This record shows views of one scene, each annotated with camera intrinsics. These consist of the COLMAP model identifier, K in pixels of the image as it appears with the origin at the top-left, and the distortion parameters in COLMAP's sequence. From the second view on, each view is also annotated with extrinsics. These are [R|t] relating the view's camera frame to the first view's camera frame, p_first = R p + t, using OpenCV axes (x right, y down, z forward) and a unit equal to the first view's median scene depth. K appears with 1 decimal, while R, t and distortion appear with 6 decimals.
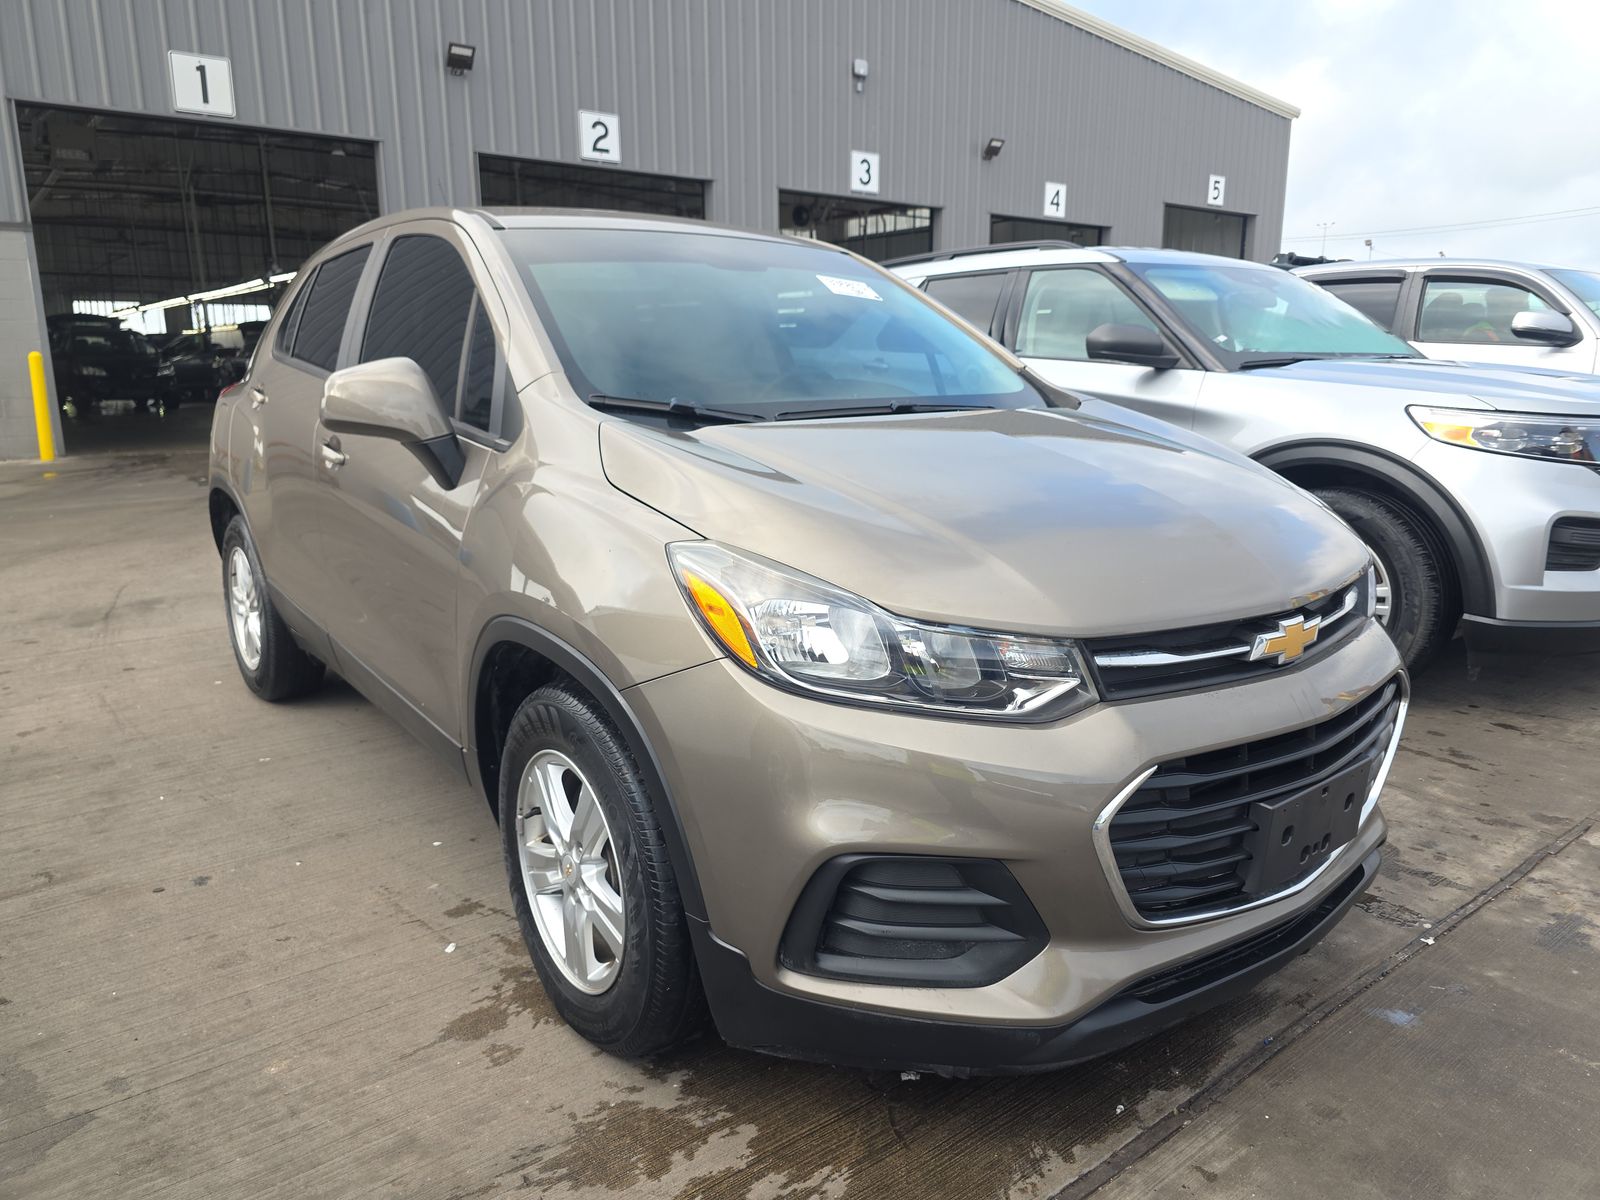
lens RADIAL K [[1062.8, 0, 802.3], [0, 1062.8, 587.8], [0, 0, 1]] dist [0.011075, -0.000858]
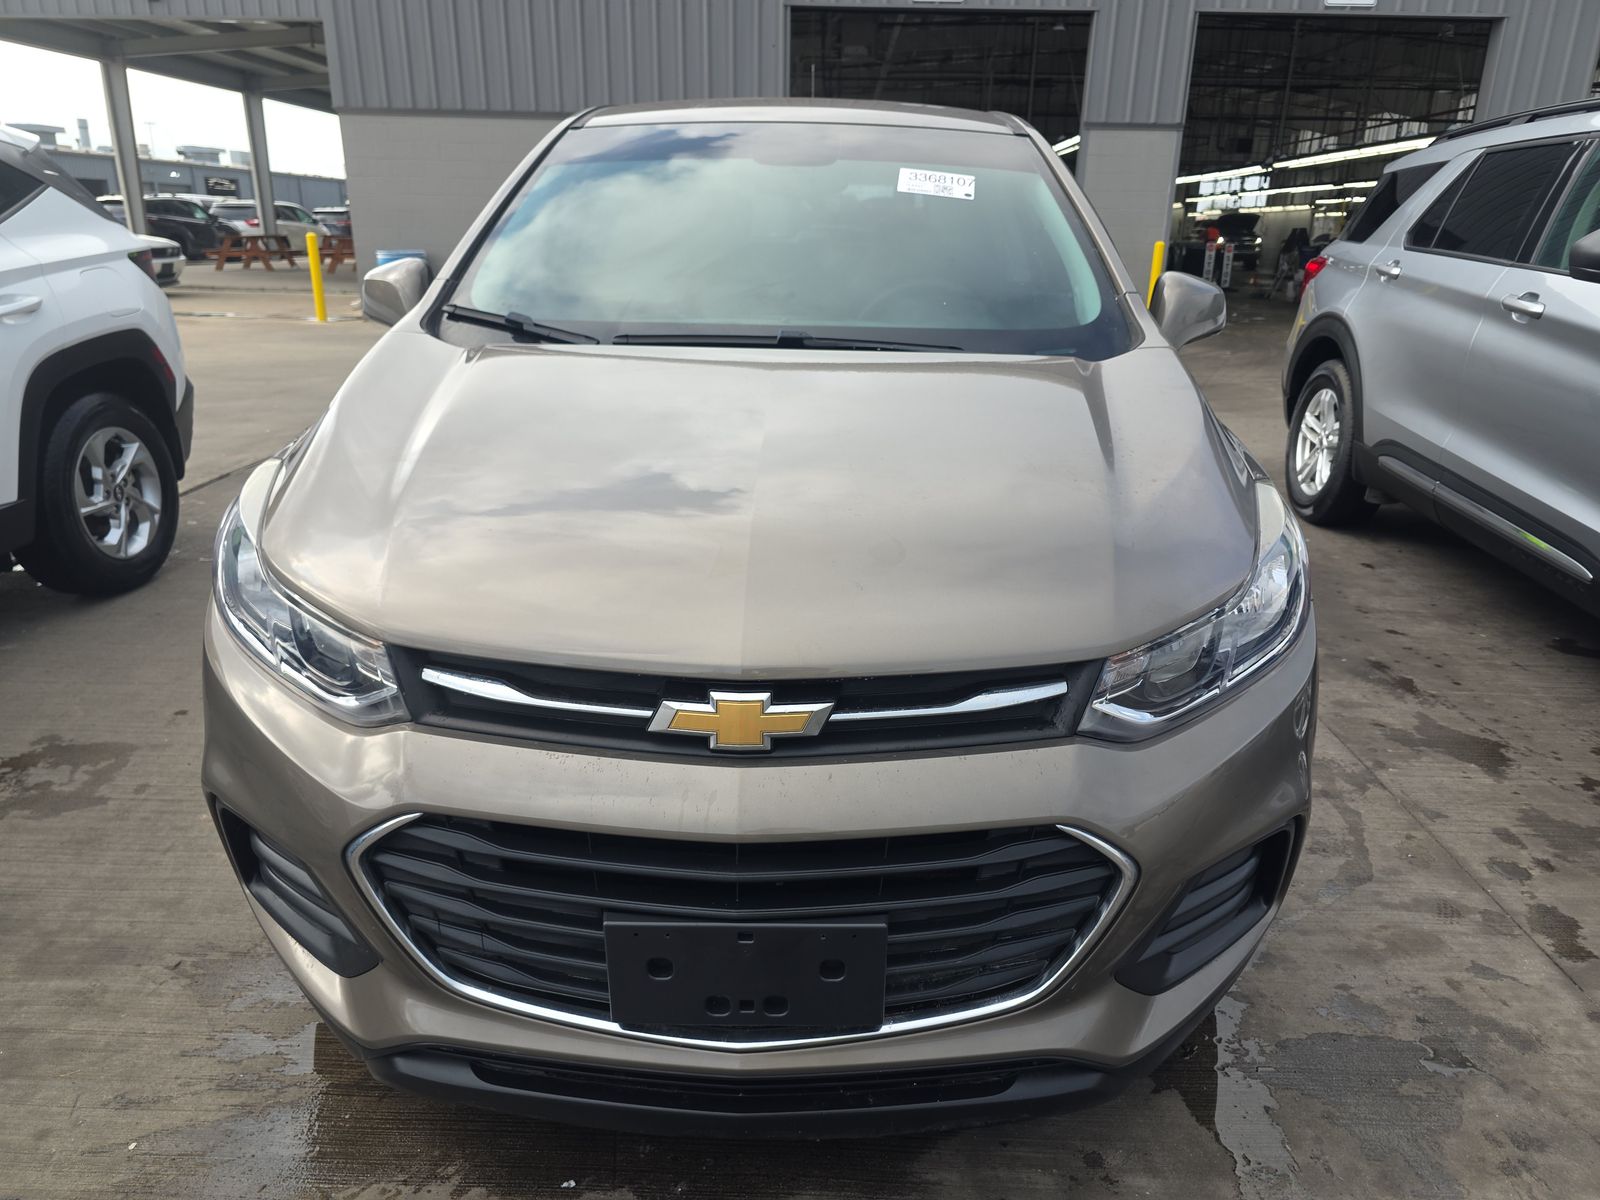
lens RADIAL K [[1065.2, 0, 820.3], [0, 1065.2, 602.6], [0, 0, 1]] dist [0.000002, -0.001564]
pose [[0.782329, 0.219184, -0.583027, 0.742509], [-0.149002, 0.974718, 0.166501, -0.127486], [0.604781, -0.043386, 0.795209, 0.392683]]
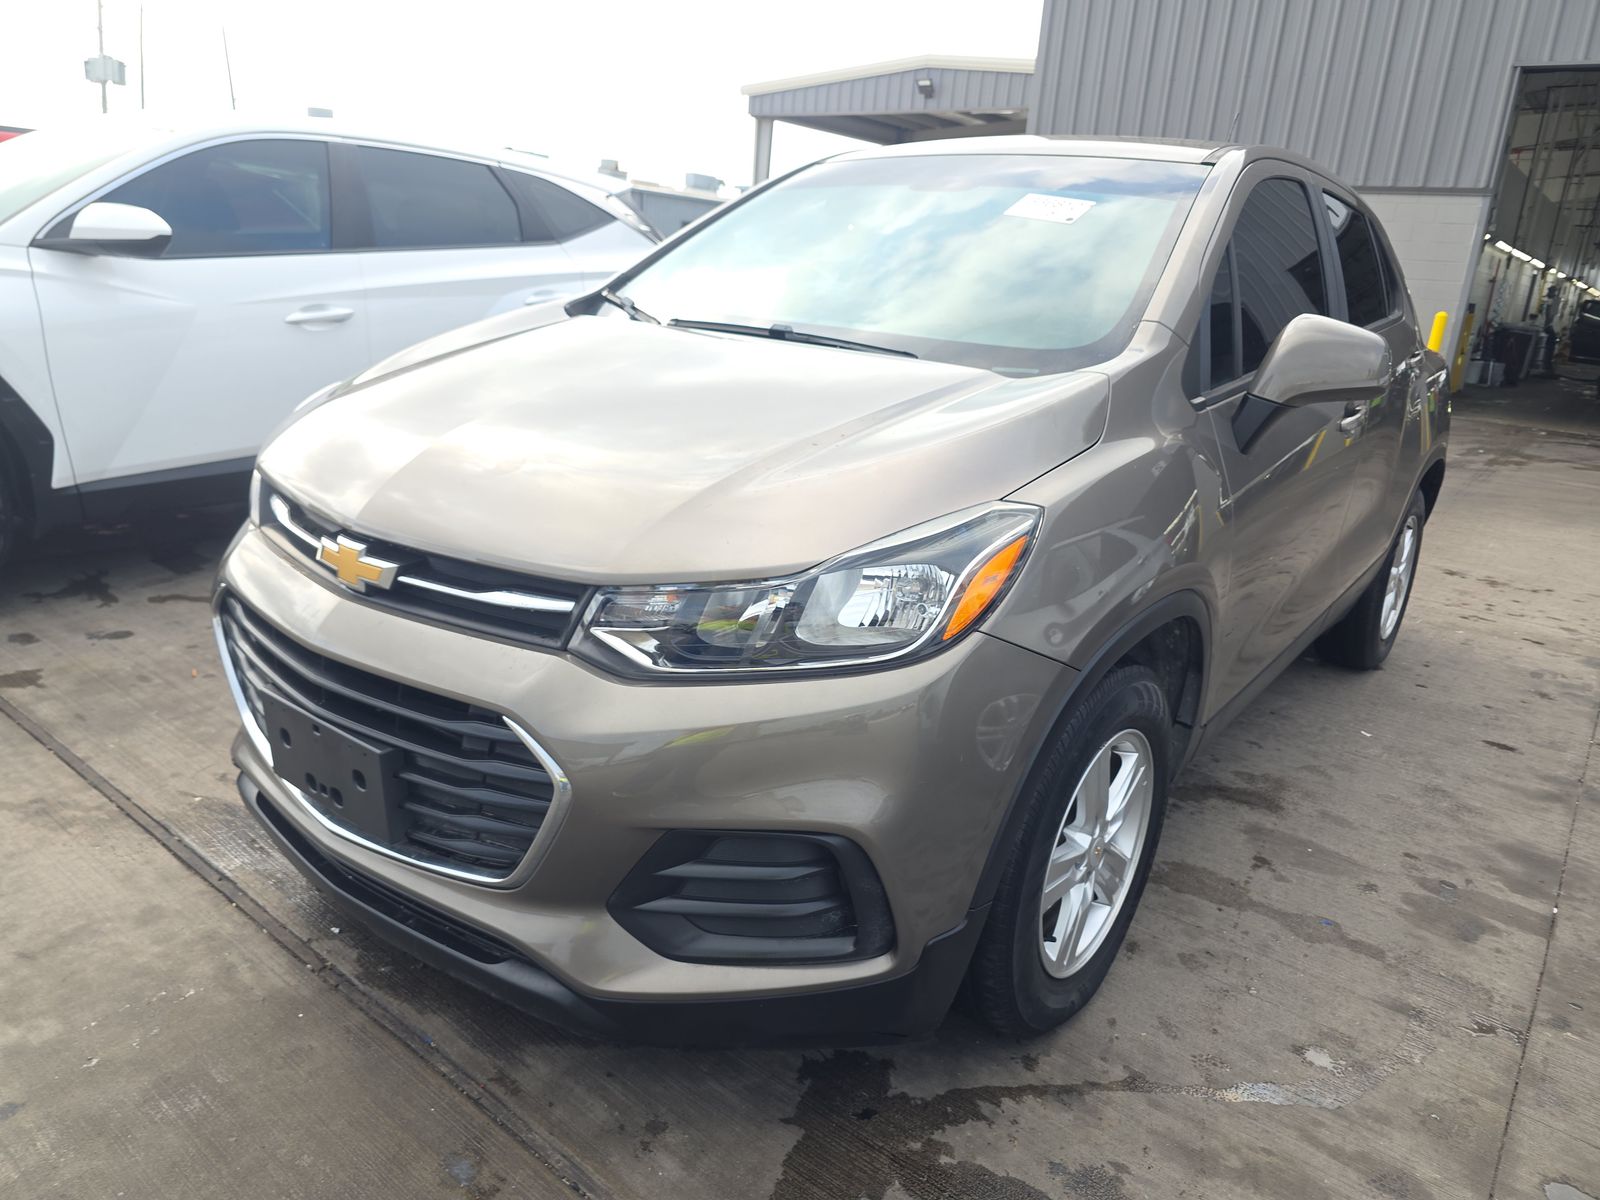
lens RADIAL K [[1062.8, 0, 802.3], [0, 1062.8, 587.8], [0, 0, 1]] dist [0.011075, -0.000858]
pose [[0.244400, 0.293163, -0.924296, 1.163254], [-0.272531, 0.935548, 0.224670, -0.201305], [0.930589, 0.196991, 0.308544, 0.897758]]
